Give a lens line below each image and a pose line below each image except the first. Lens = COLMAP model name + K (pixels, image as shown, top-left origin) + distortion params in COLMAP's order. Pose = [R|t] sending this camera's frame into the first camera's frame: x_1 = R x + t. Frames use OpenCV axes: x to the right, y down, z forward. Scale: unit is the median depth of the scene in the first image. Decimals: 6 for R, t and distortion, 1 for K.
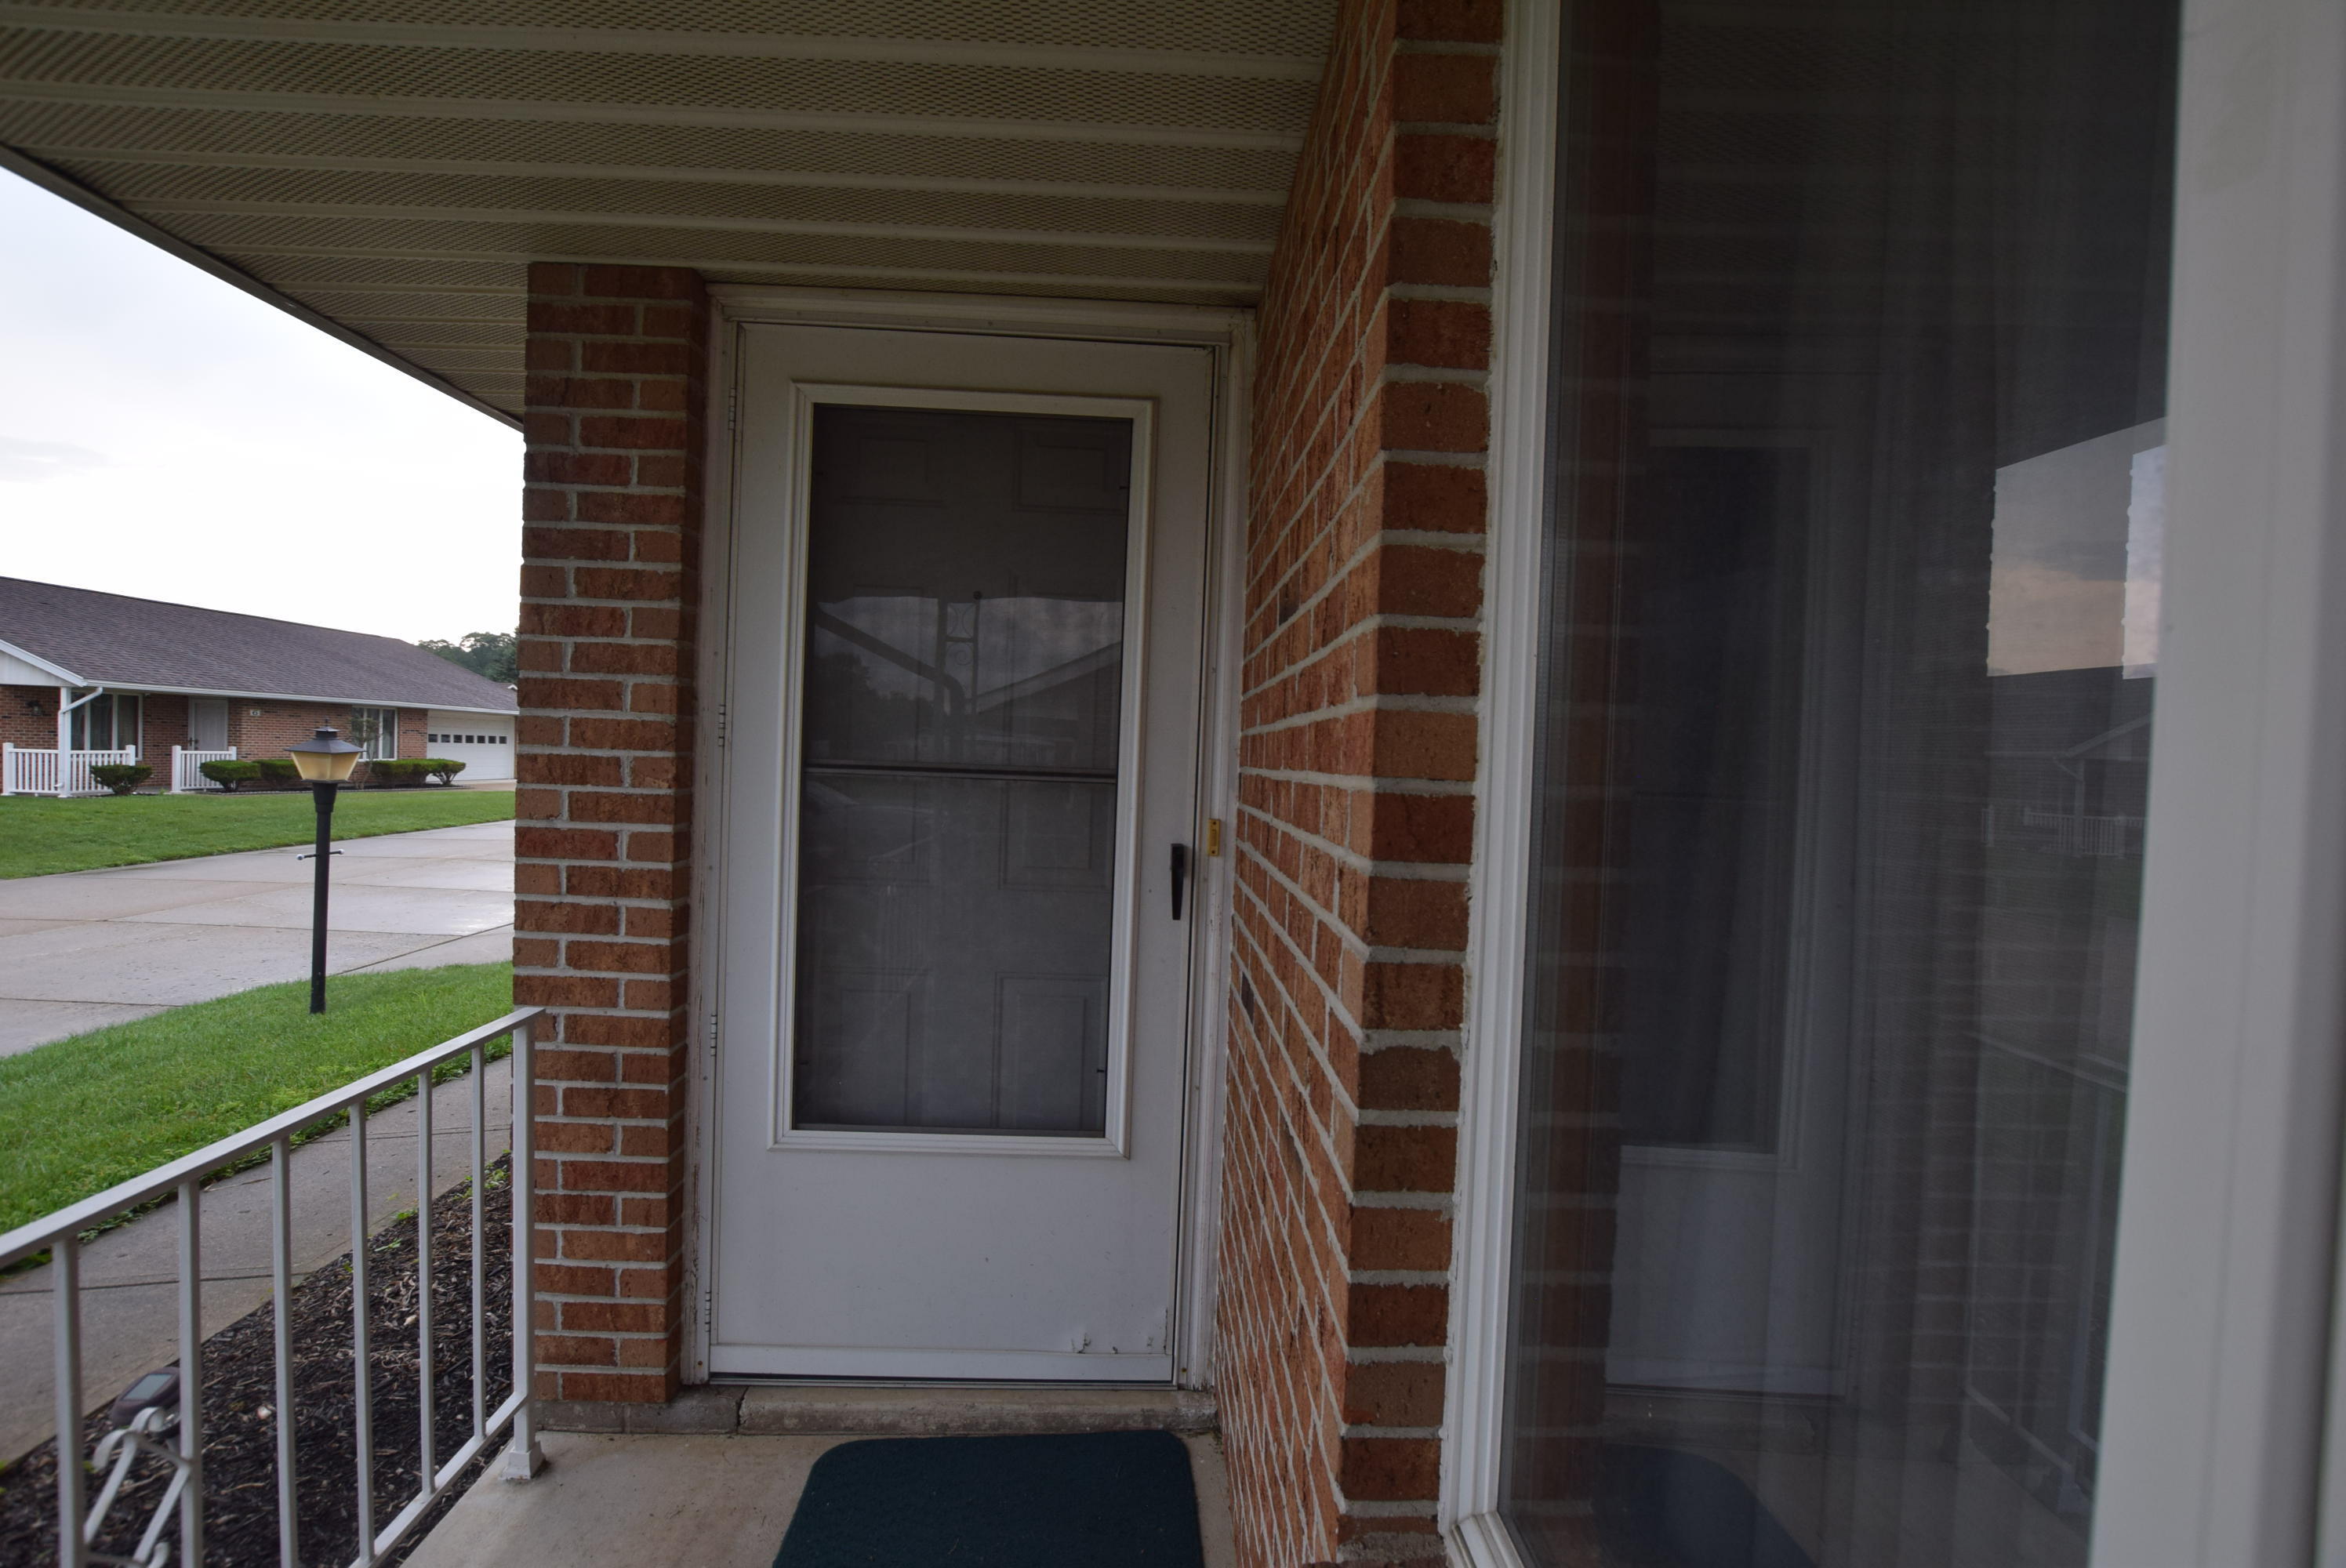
lens RADIAL K [[1042.9, 0, 1169.7], [0, 1042.9, 778.5], [0, 0, 1]] dist [-0.022221, -0.000236]
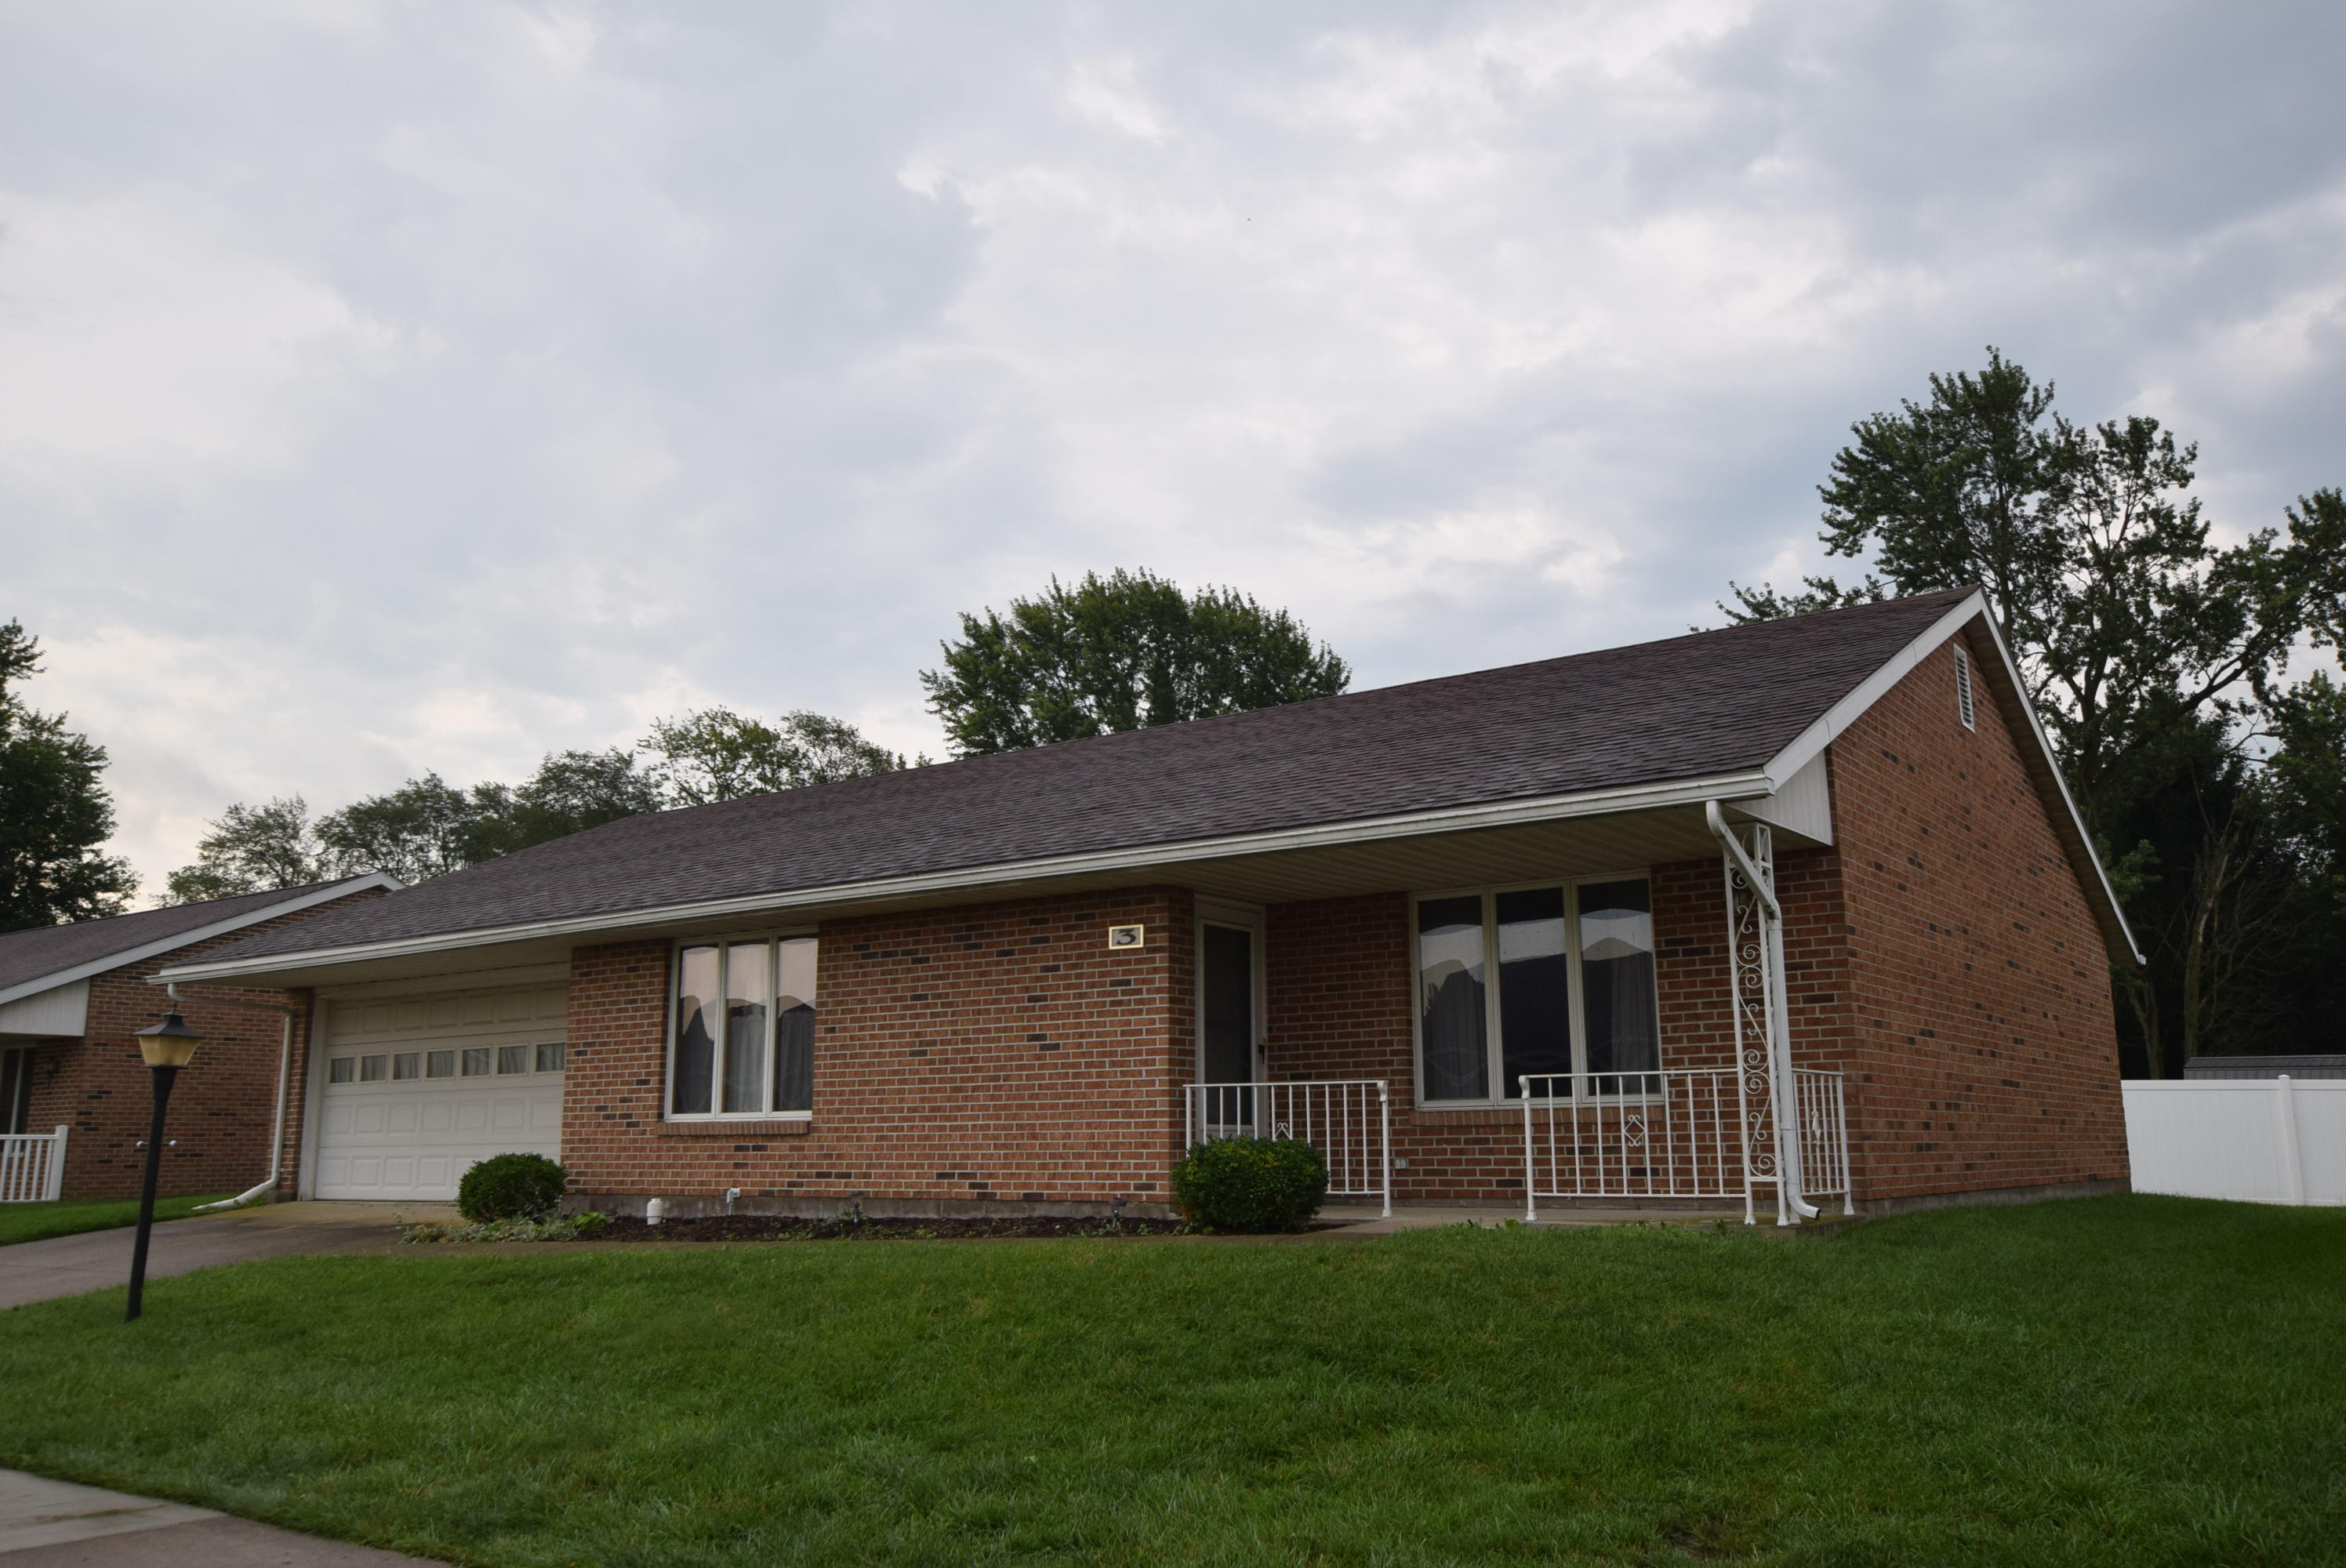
lens RADIAL K [[1923.0, 0, 1179.9], [0, 1923.0, 783.2], [0, 0, 1]] dist [-0.003996, 0.001555]
pose [[0.601935, 0.113955, 0.790372, -6.048748], [0.048694, 0.982686, -0.178767, 0.379692], [-0.797059, 0.146093, 0.585964, -3.118268]]
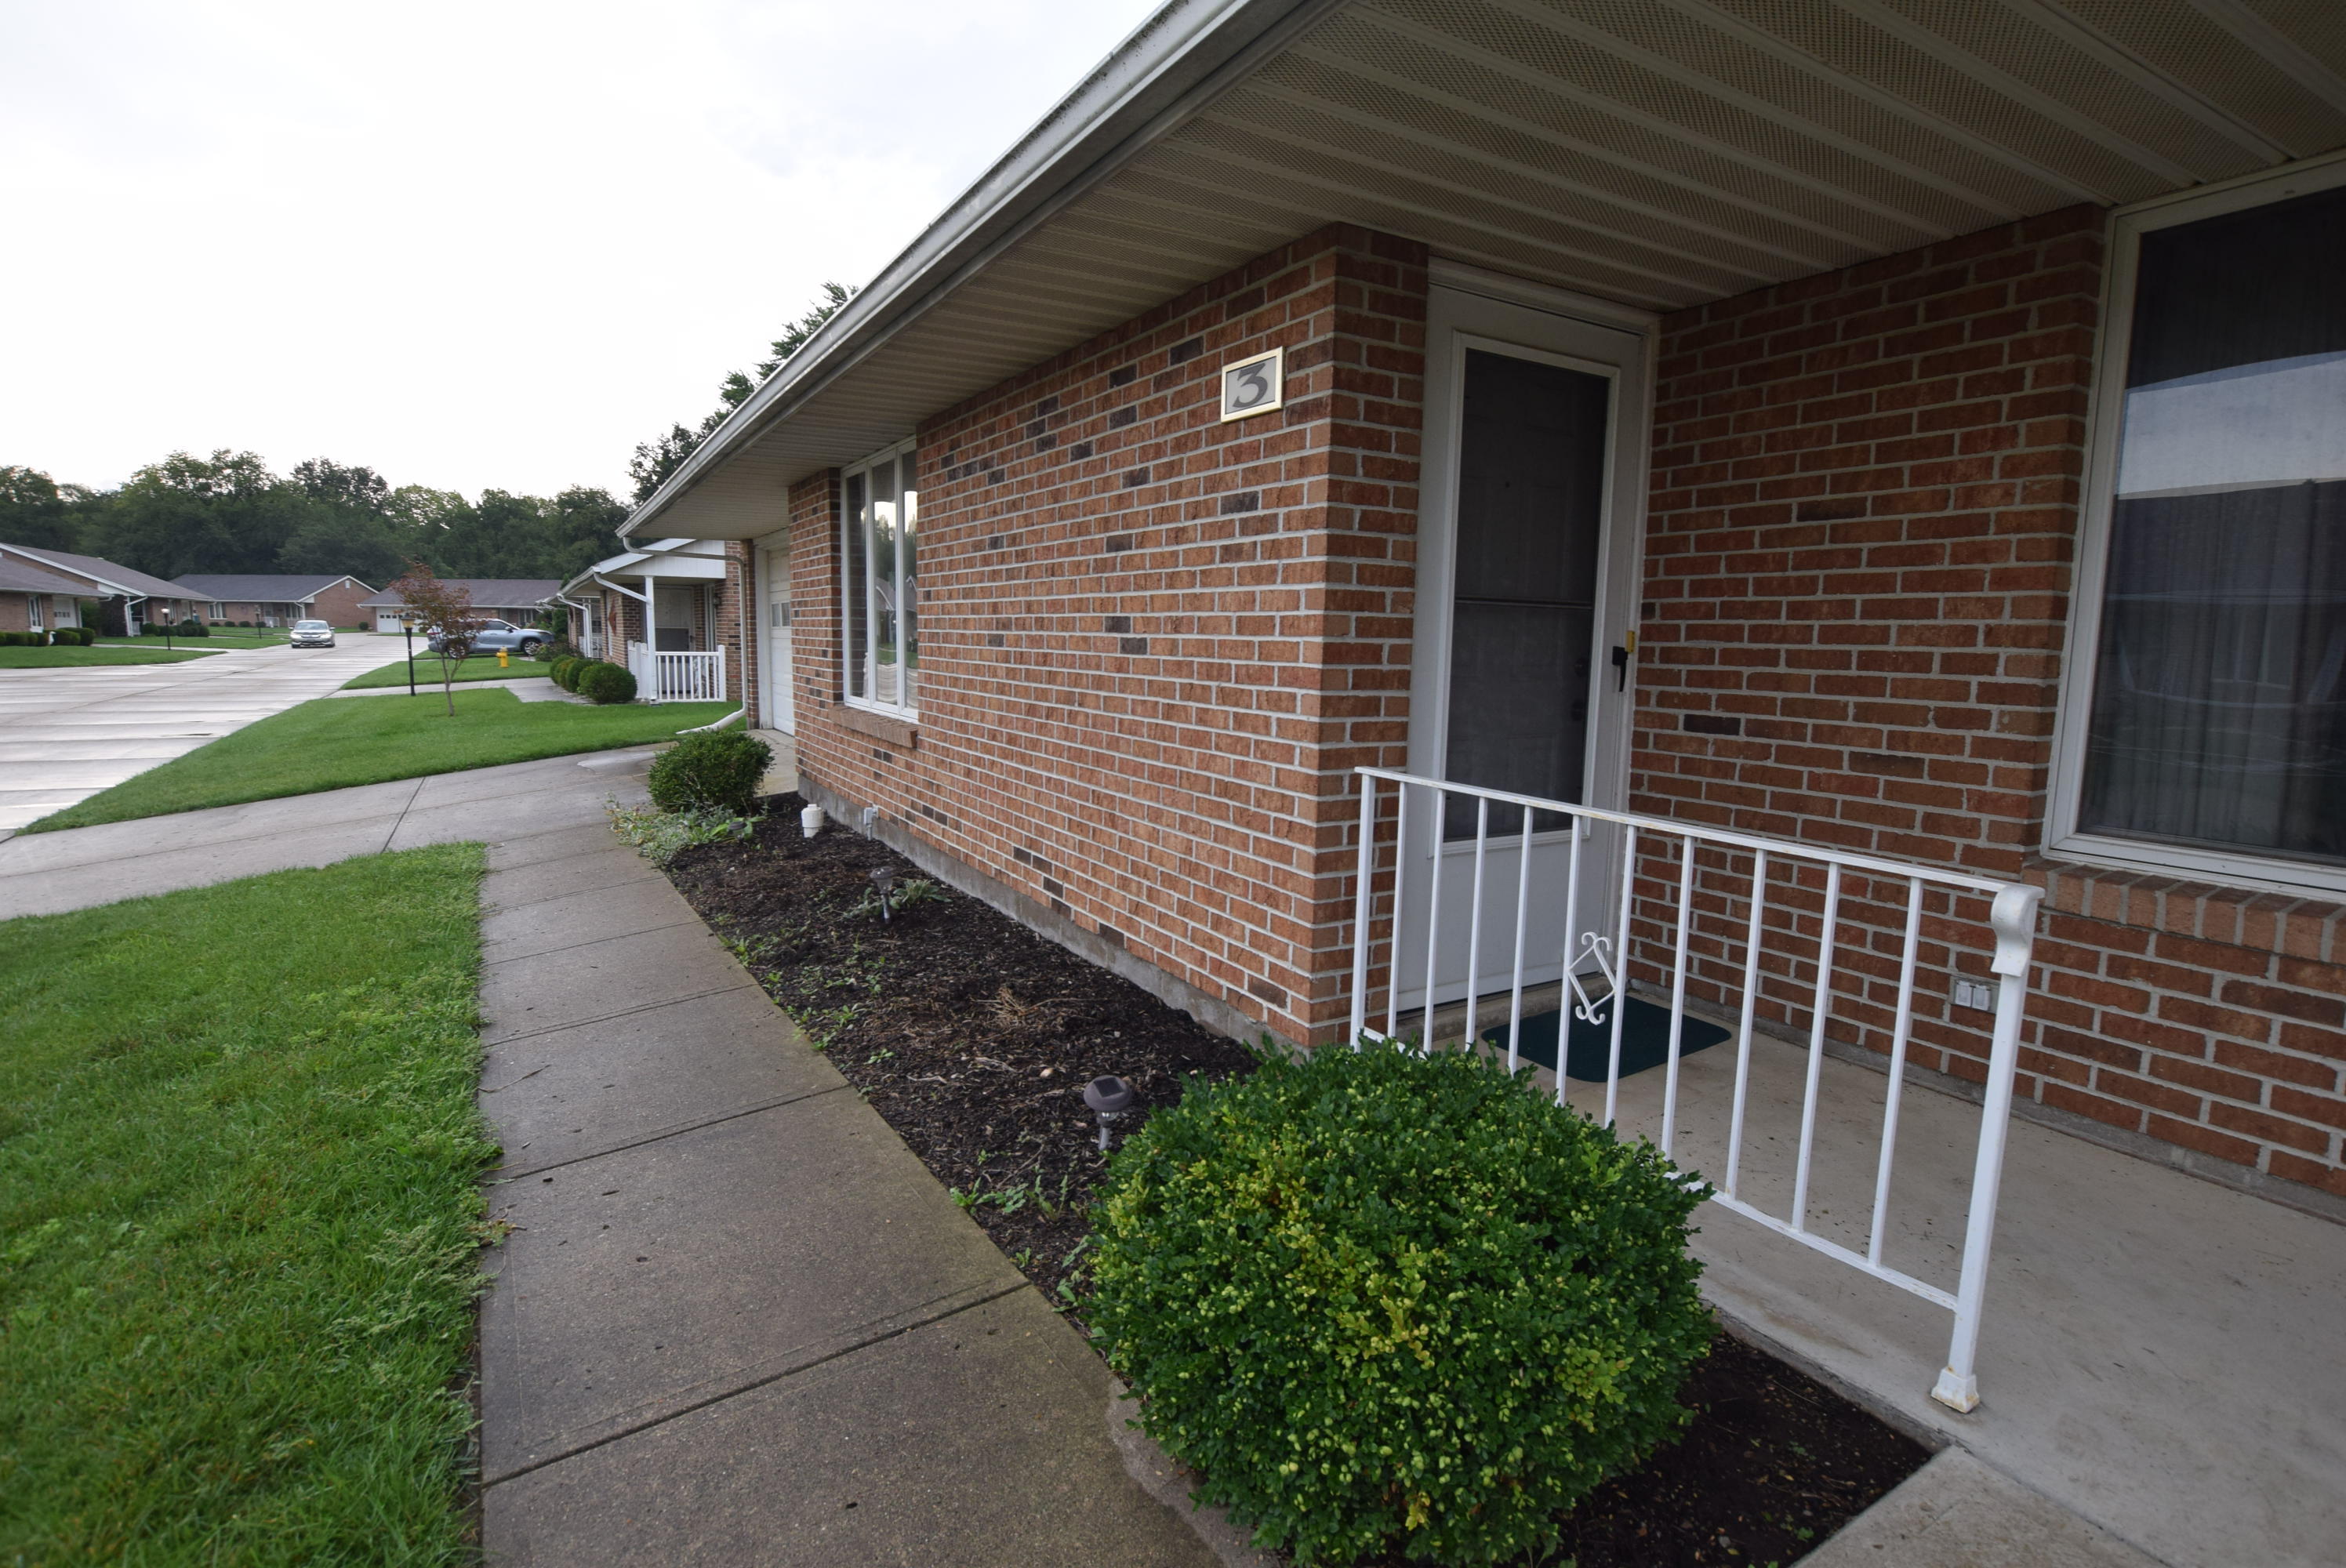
lens RADIAL K [[1141.4, 0, 1175.9], [0, 1141.4, 777.0], [0, 0, 1]] dist [-0.023899, -0.000215]
pose [[0.877891, -0.078593, 0.472368, -1.545982], [0.025044, 0.992625, 0.118610, 0.039091], [-0.478206, -0.092296, 0.873384, -0.263135]]
